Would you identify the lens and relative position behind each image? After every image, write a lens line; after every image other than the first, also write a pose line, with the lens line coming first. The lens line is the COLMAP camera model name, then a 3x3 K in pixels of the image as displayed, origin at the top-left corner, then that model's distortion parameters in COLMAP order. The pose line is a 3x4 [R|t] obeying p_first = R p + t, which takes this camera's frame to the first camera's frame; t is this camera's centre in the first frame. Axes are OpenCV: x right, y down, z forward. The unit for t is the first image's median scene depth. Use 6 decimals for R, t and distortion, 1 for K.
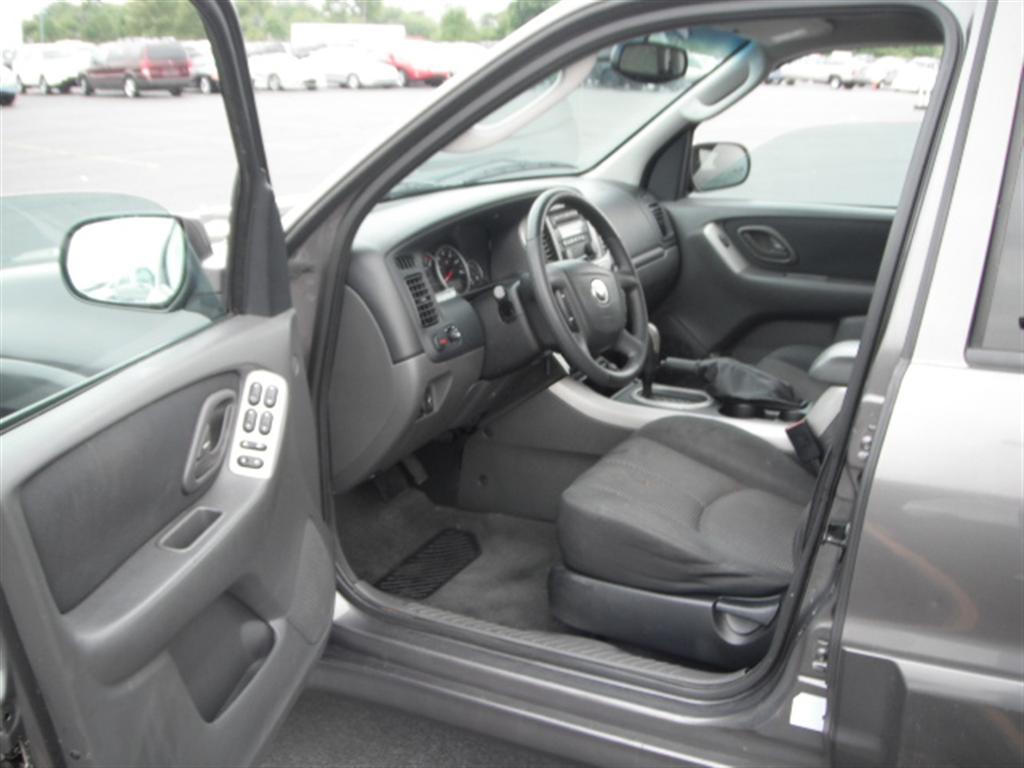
lens RADIAL K [[1096.0, 0, 517.8], [0, 1096.0, 374.4], [0, 0, 1]] dist [-0.204121, 0.000000]
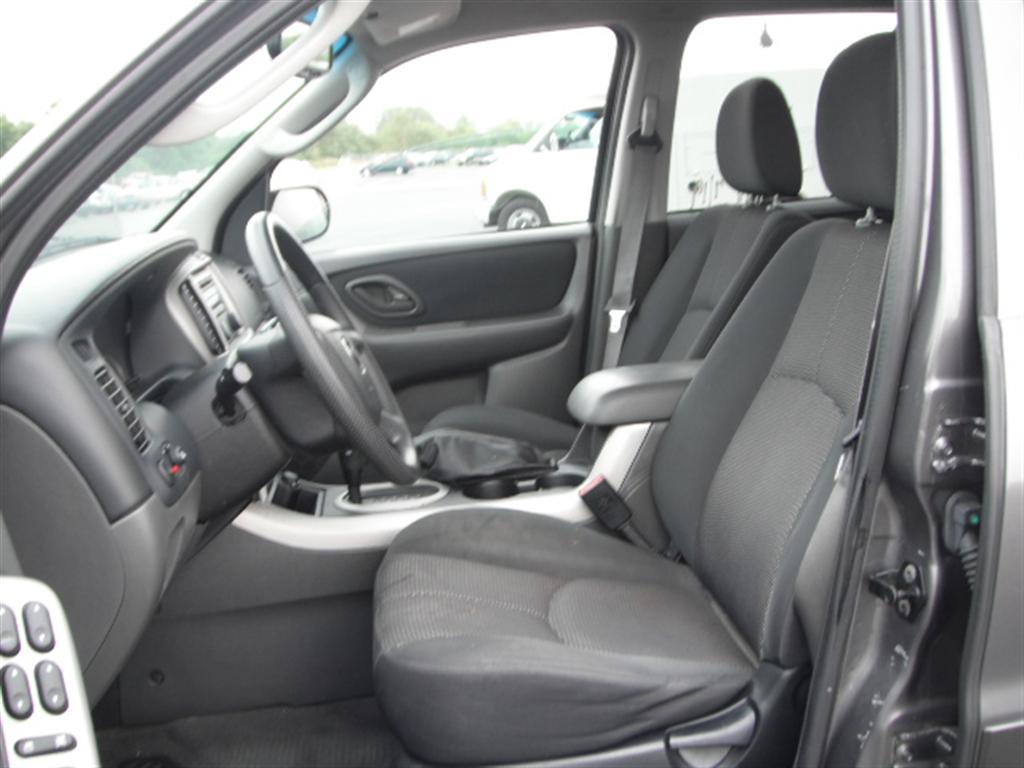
lens RADIAL K [[1096.0, 0, 516.2], [0, 1096.0, 392.2], [0, 0, 1]] dist [-0.204121, 0.000000]
pose [[0.831120, -0.181793, 0.525539, -0.150574], [0.225459, 0.974055, -0.019612, -0.012480], [-0.508339, 0.134787, 0.850544, 0.285511]]
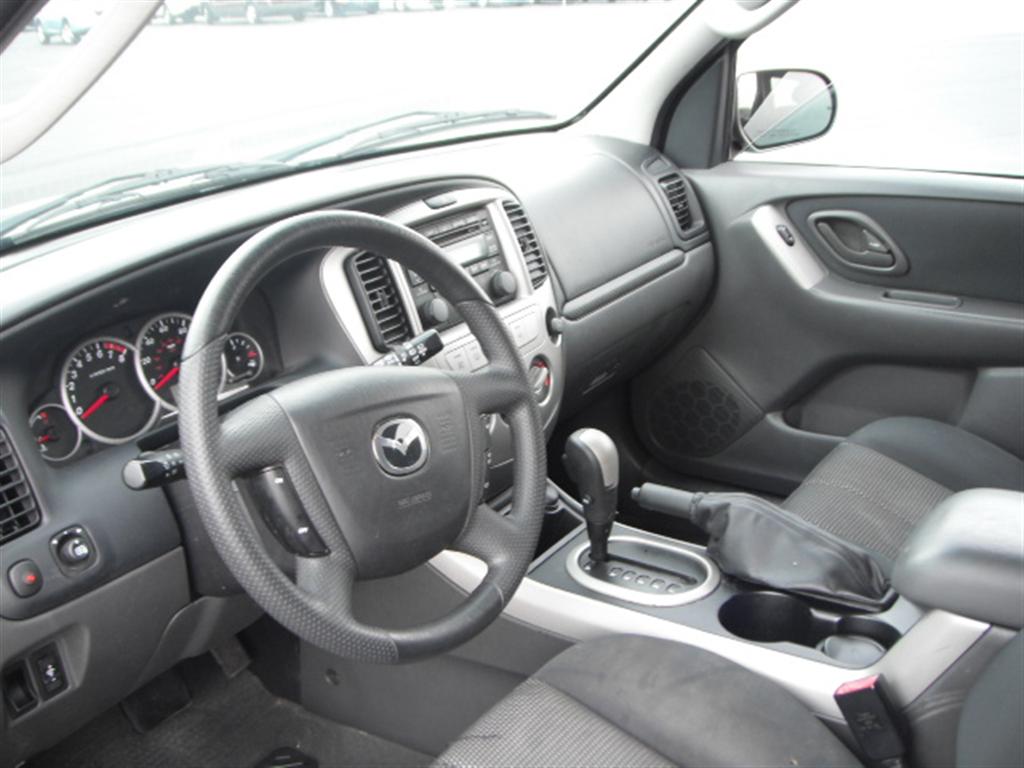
lens RADIAL K [[1096.0, 0, 502.0], [0, 1096.0, 389.4], [0, 0, 1]] dist [-0.204121, 0.000000]
pose [[0.989034, 0.002043, -0.147671, 0.137513], [0.011008, 0.996103, 0.087506, -0.103407], [0.147275, -0.088172, 0.985158, 0.426867]]
